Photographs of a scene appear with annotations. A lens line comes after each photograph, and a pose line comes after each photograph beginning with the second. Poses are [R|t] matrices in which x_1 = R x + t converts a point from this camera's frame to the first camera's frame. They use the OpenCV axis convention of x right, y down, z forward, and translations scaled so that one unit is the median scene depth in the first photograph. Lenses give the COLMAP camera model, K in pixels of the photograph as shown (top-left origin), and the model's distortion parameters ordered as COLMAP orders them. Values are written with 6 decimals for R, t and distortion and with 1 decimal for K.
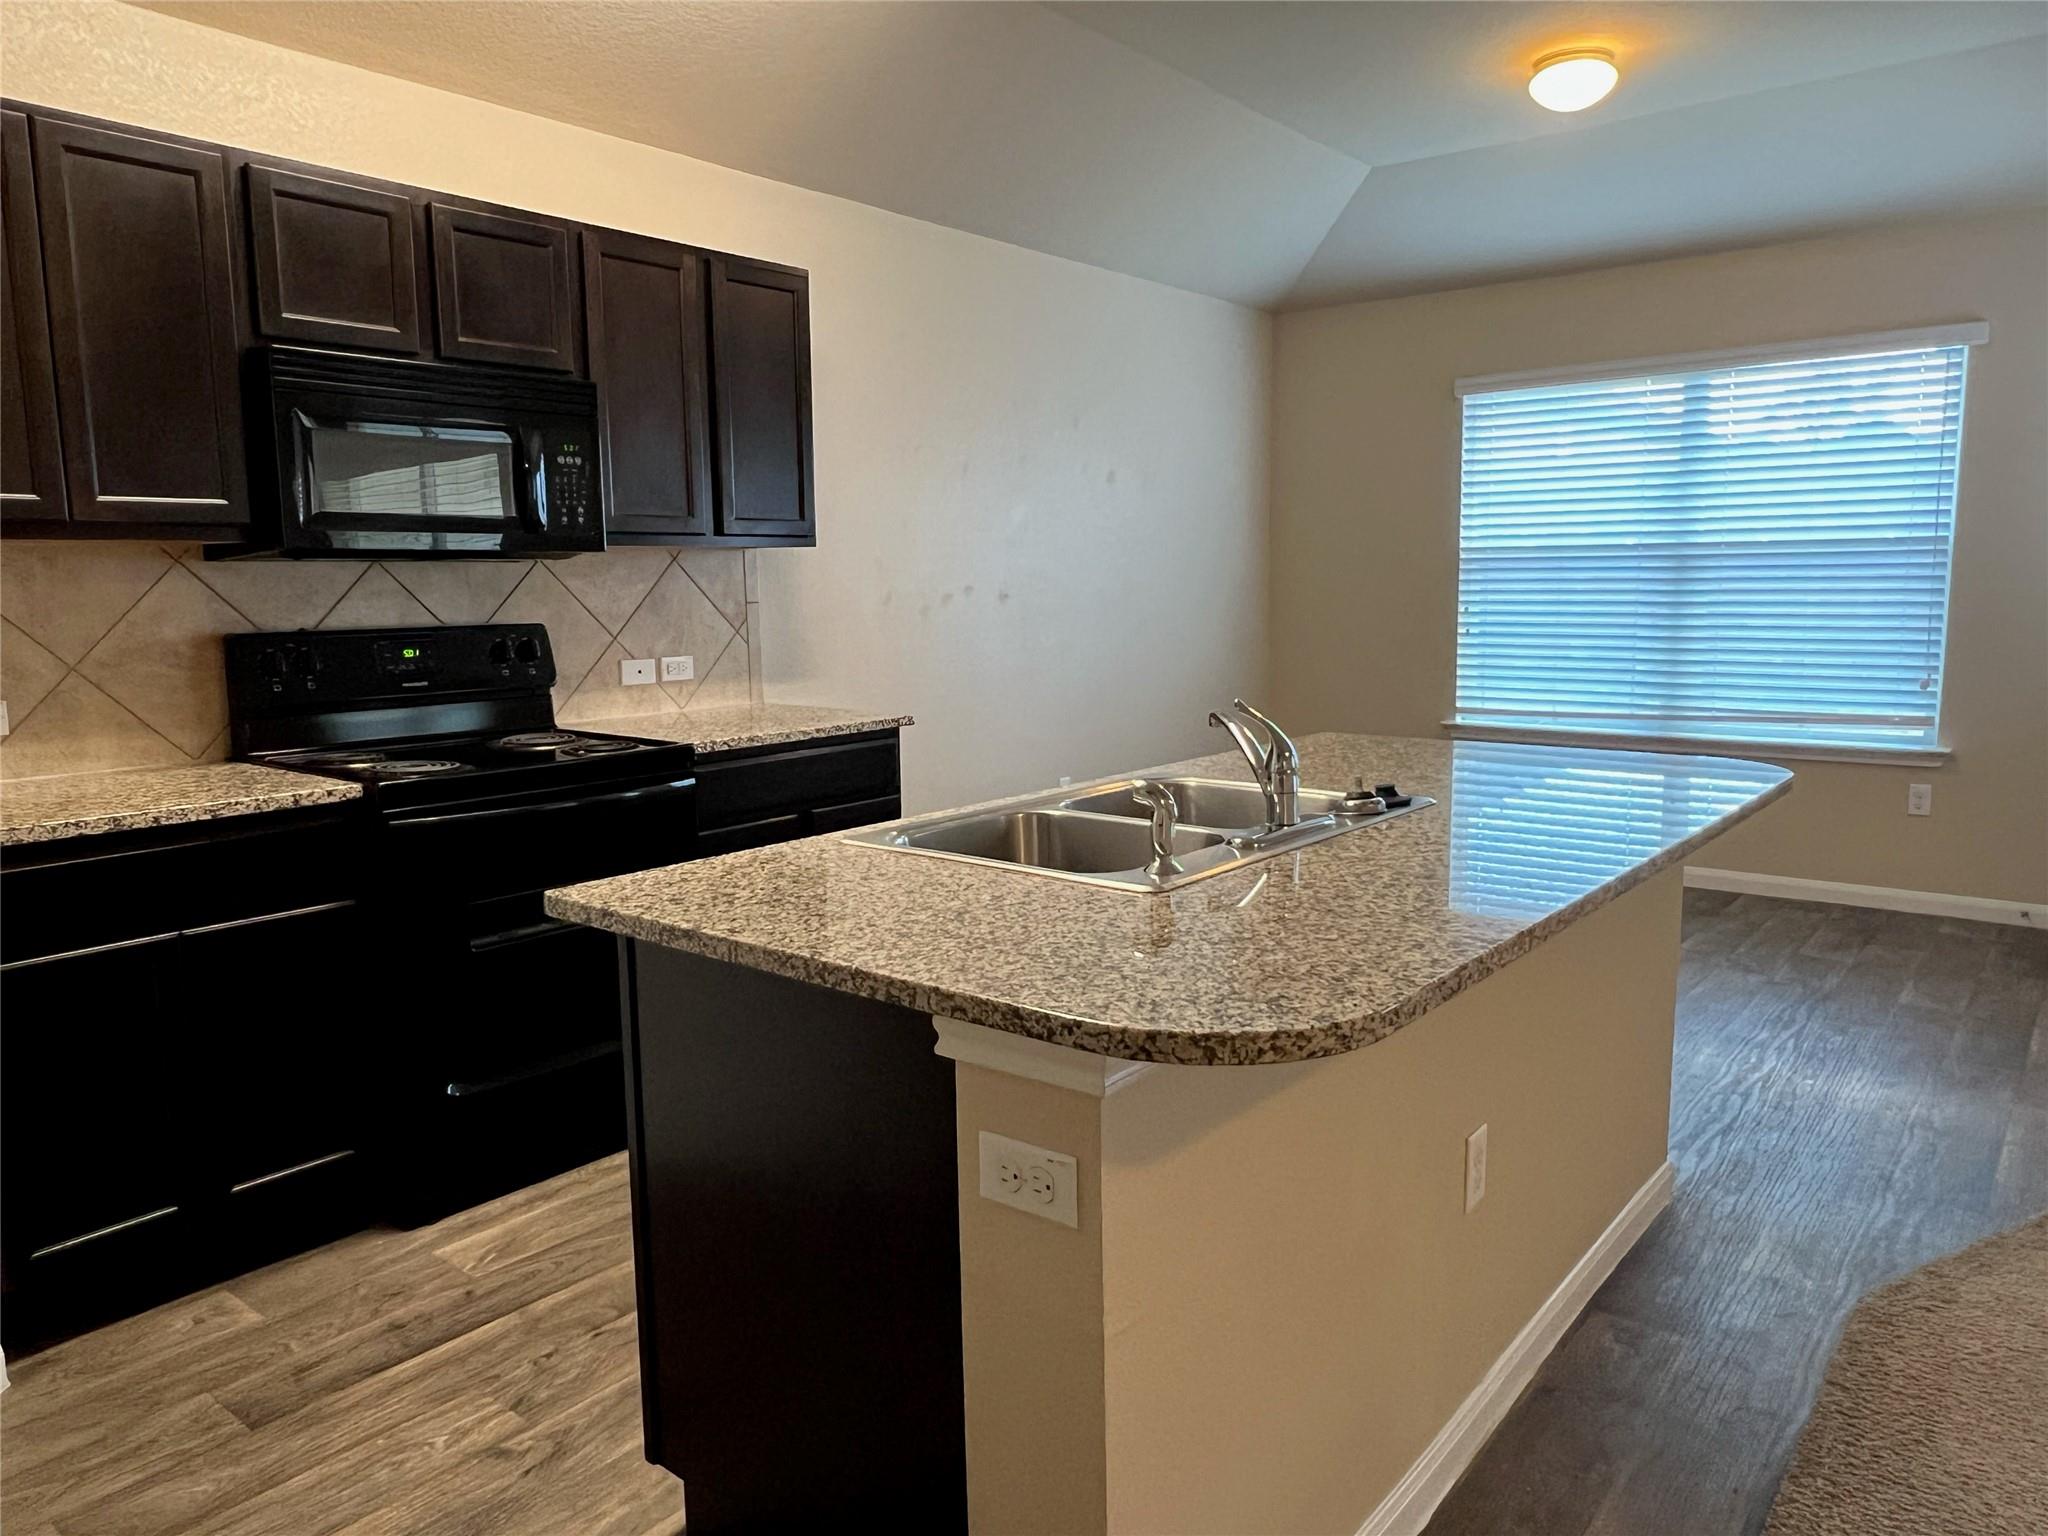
lens RADIAL K [[1405.2, 0, 1011.9], [0, 1405.2, 772.4], [0, 0, 1]] dist [-0.010084, 0.002056]
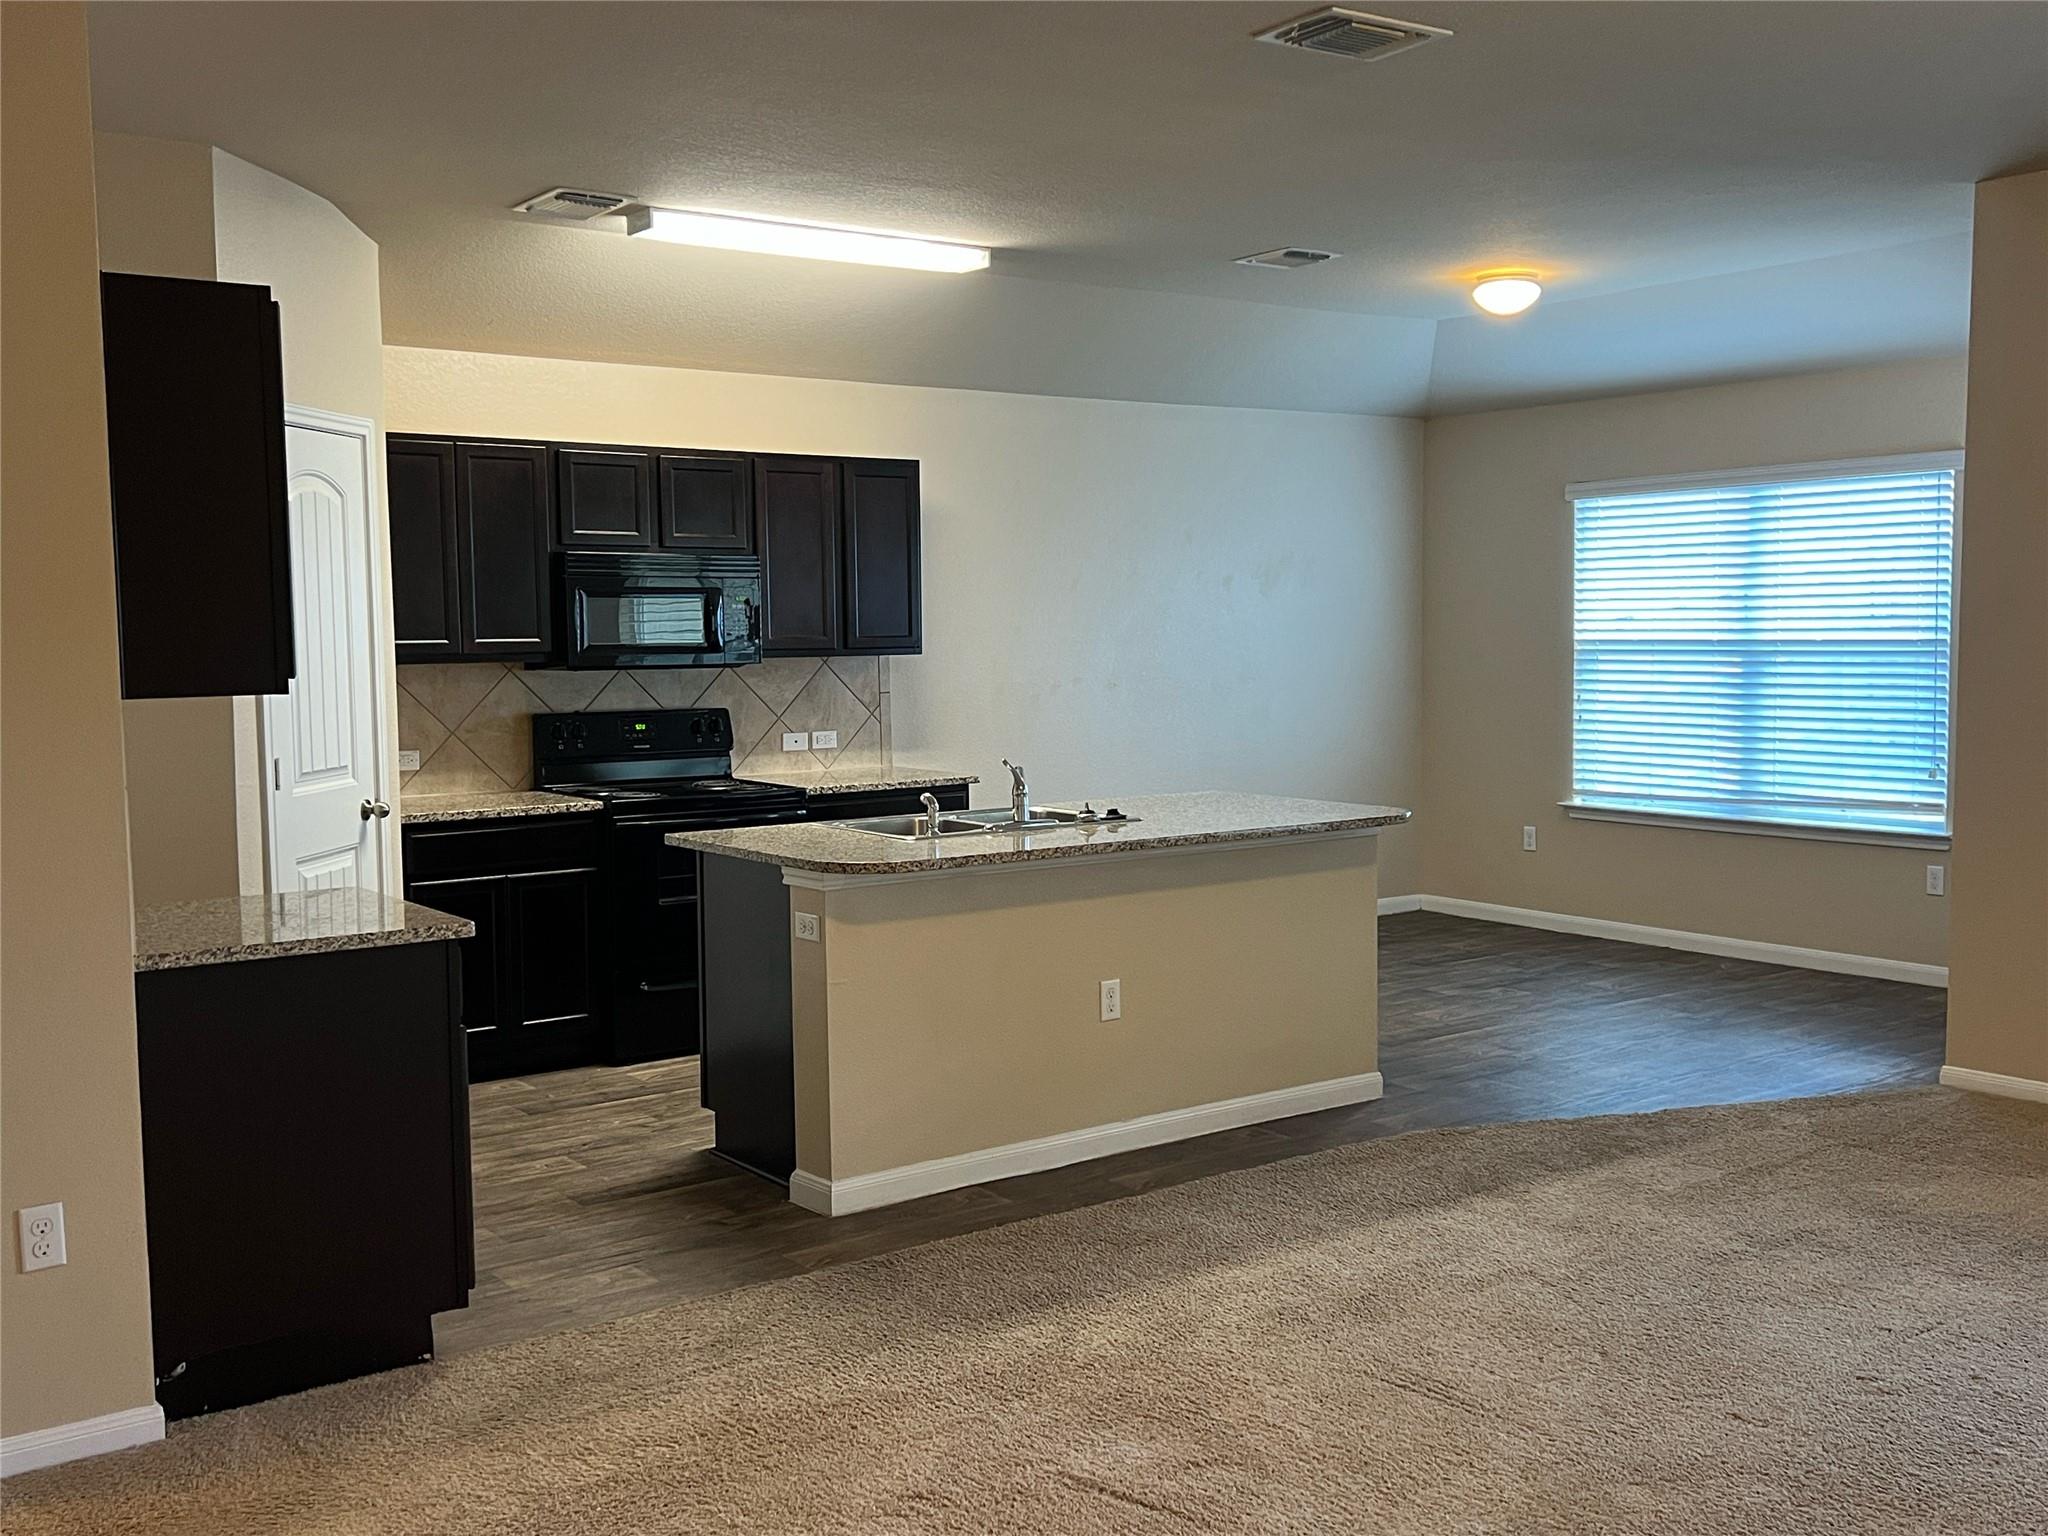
lens RADIAL K [[2019.0, 0, 1032.8], [0, 2019.0, 759.3], [0, 0, 1]] dist [0.080322, 0.000000]
pose [[0.968797, 0.018812, -0.247139, 0.474319], [-0.035573, 0.997346, -0.063530, 0.067666], [0.245288, 0.070339, 0.966895, -0.919166]]
